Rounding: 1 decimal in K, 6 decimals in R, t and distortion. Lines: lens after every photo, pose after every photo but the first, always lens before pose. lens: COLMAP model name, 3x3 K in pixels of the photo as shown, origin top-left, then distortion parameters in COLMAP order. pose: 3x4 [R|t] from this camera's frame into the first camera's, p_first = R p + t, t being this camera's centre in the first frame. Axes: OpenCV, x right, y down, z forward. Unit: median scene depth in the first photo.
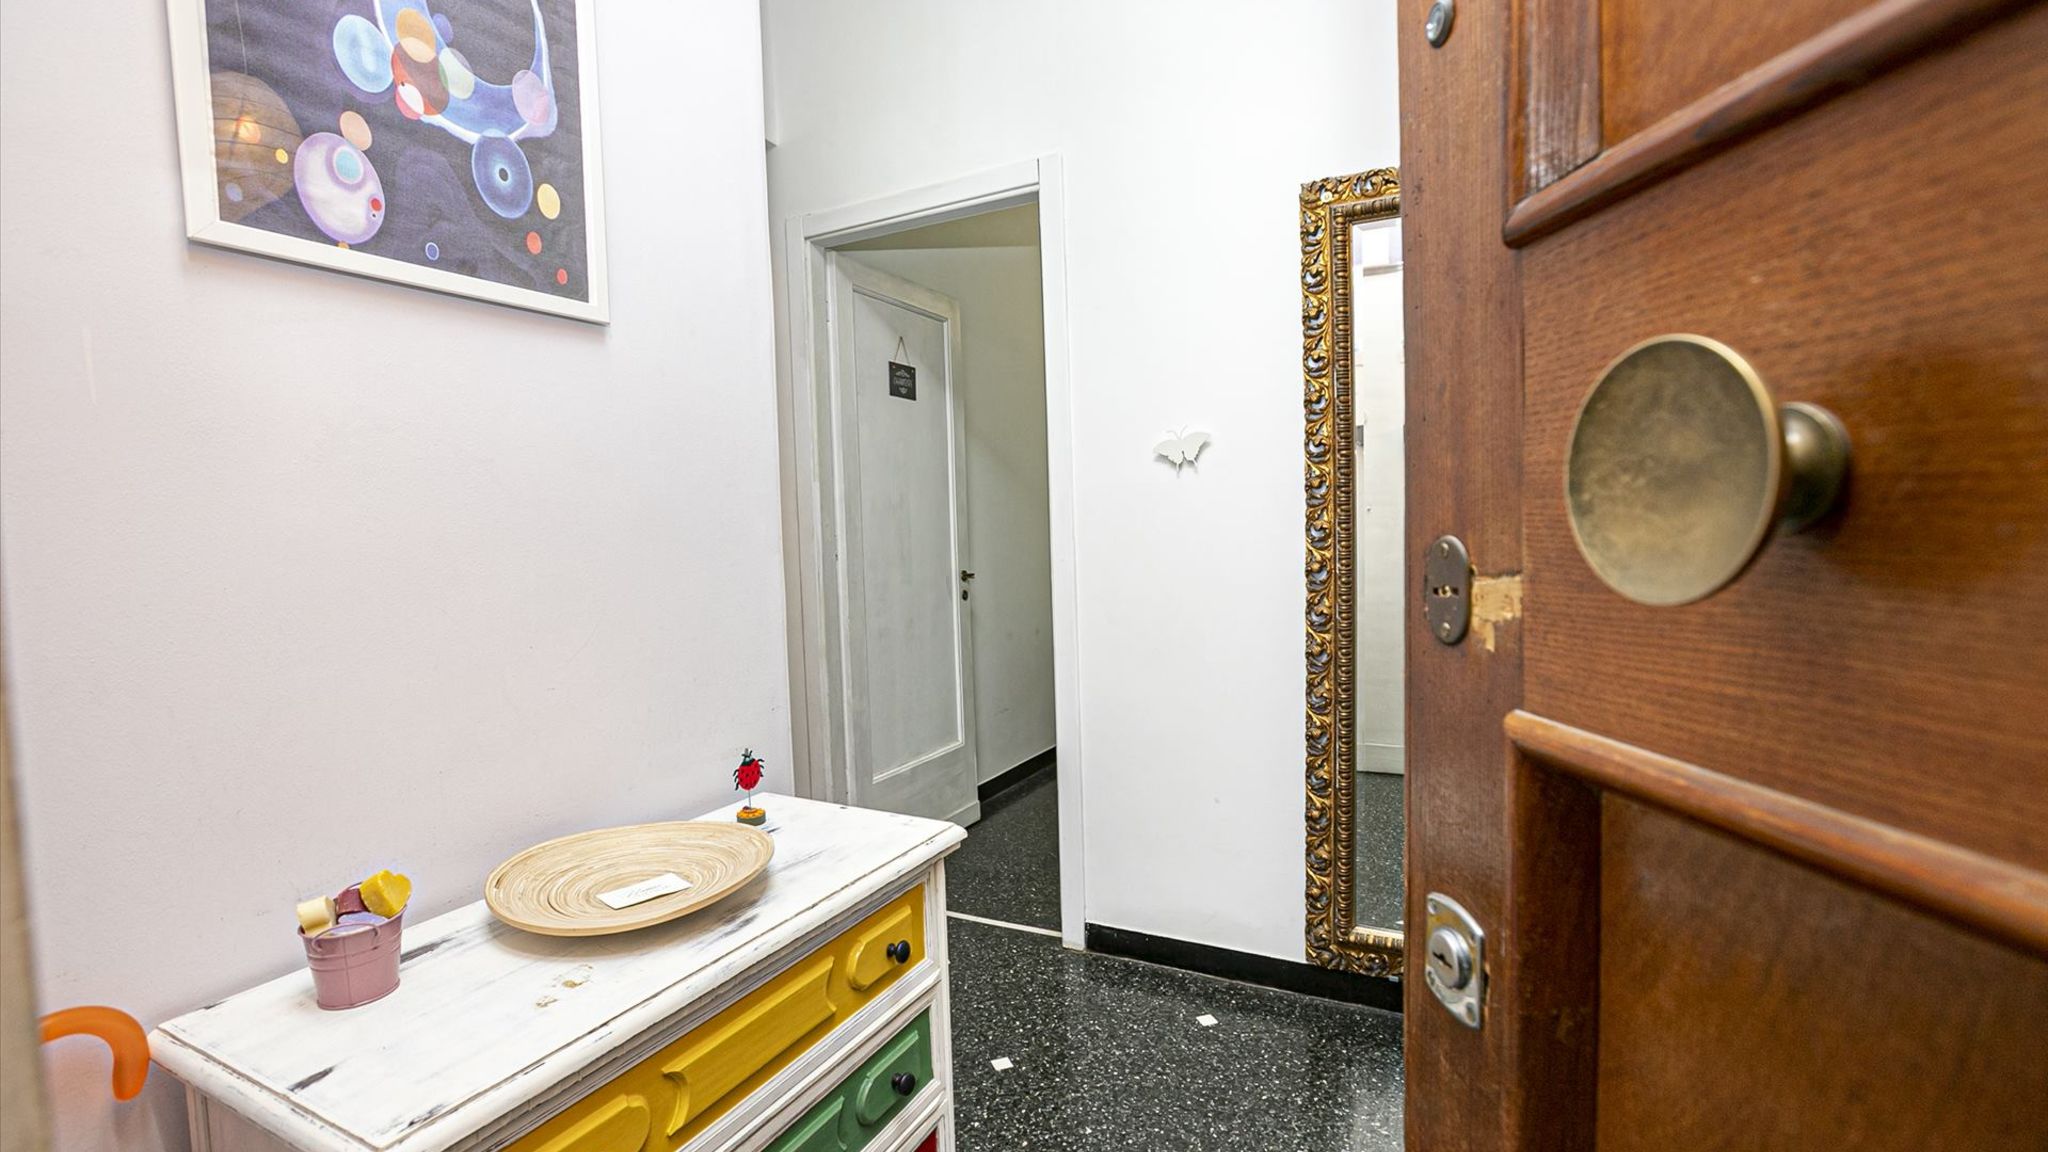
lens RADIAL K [[923.5, 0, 1009.4], [0, 923.5, 575.2], [0, 0, 1]] dist [-0.039456, 0.022703]
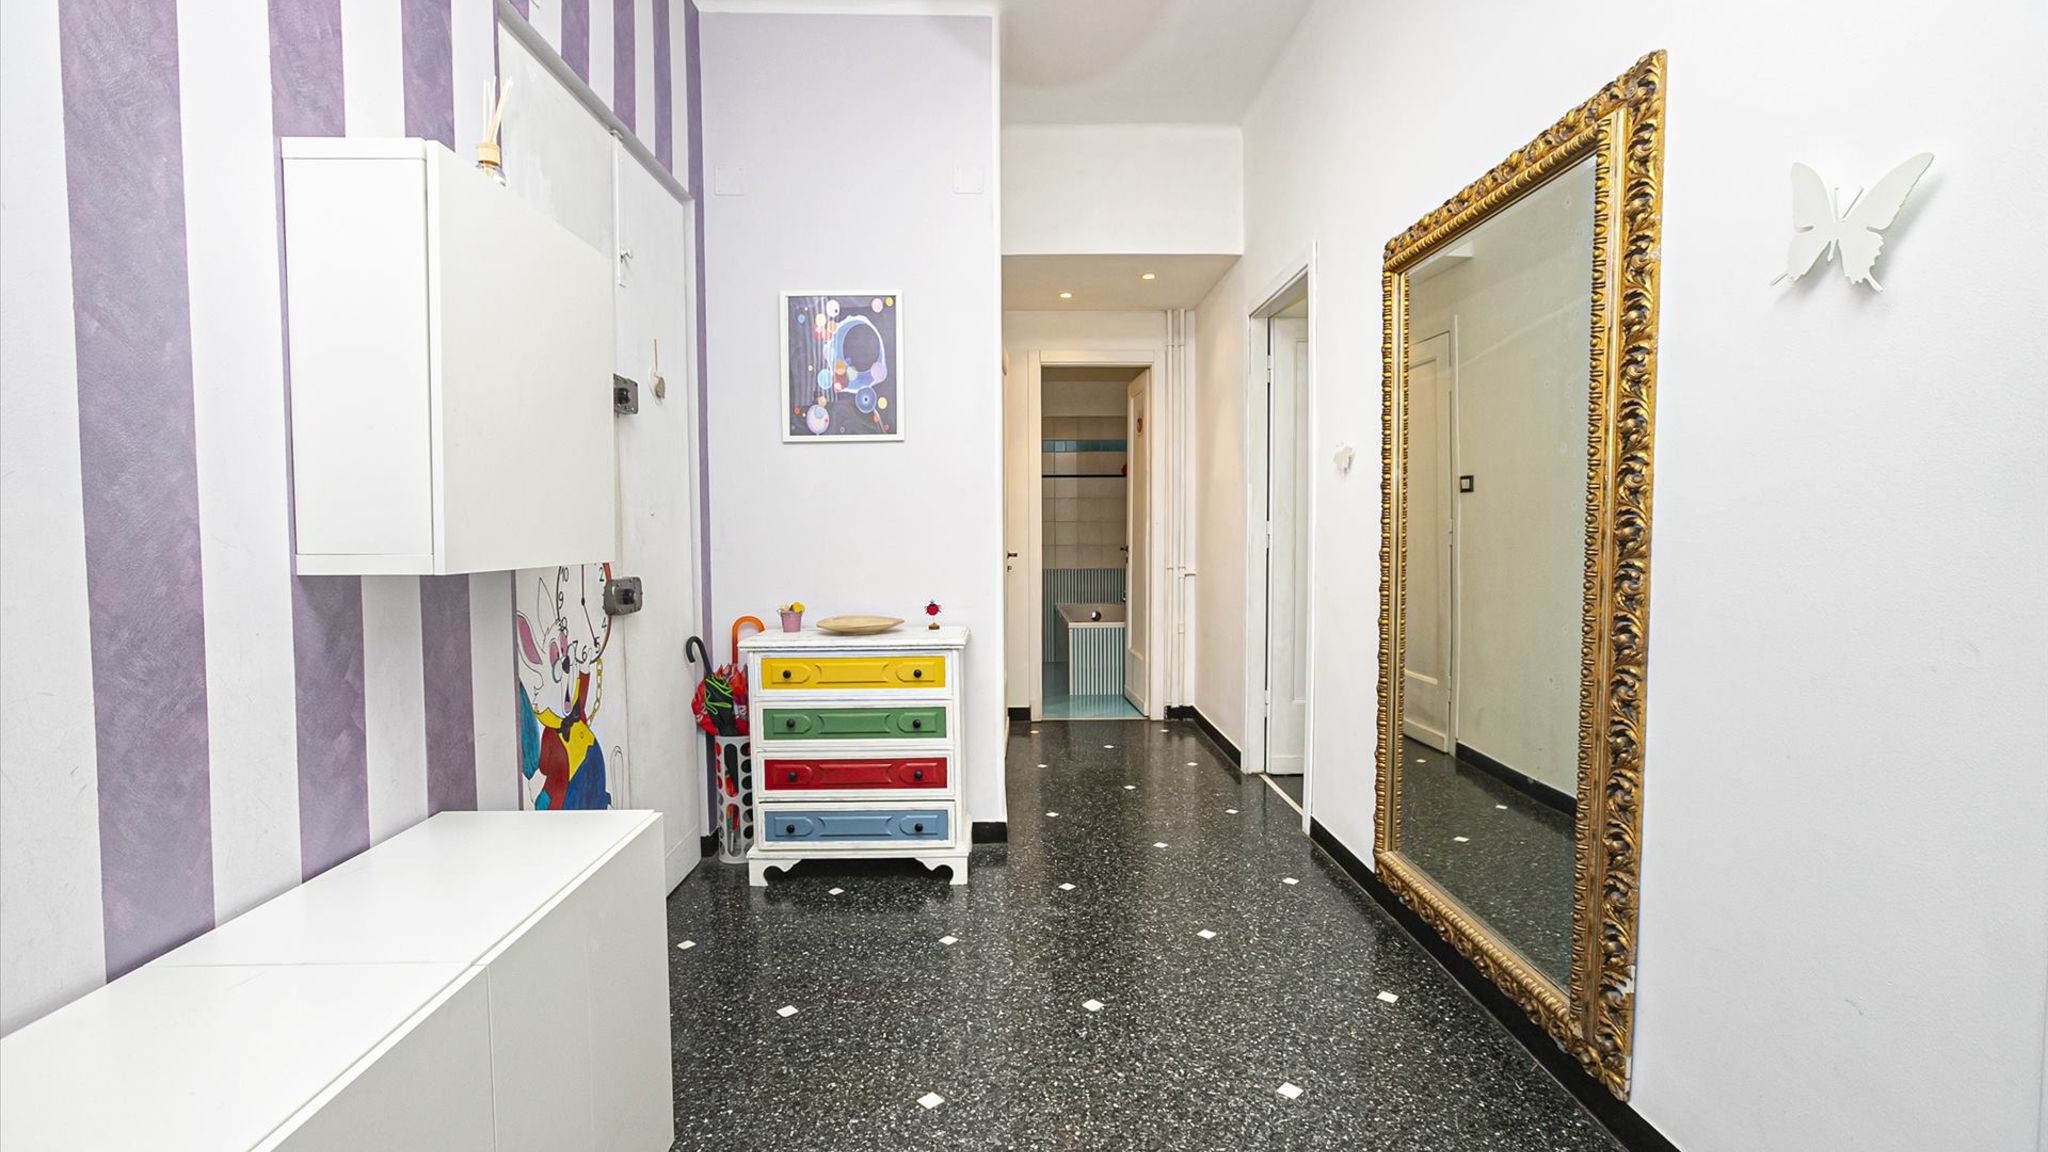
lens RADIAL K [[923.5, 0, 1009.4], [0, 923.5, 575.2], [0, 0, 1]] dist [-0.039456, 0.022703]
pose [[0.480180, 0.069451, -0.874416, 2.504134], [-0.056748, 0.997232, 0.048043, -0.019383], [0.875332, 0.026552, 0.482792, -0.079497]]
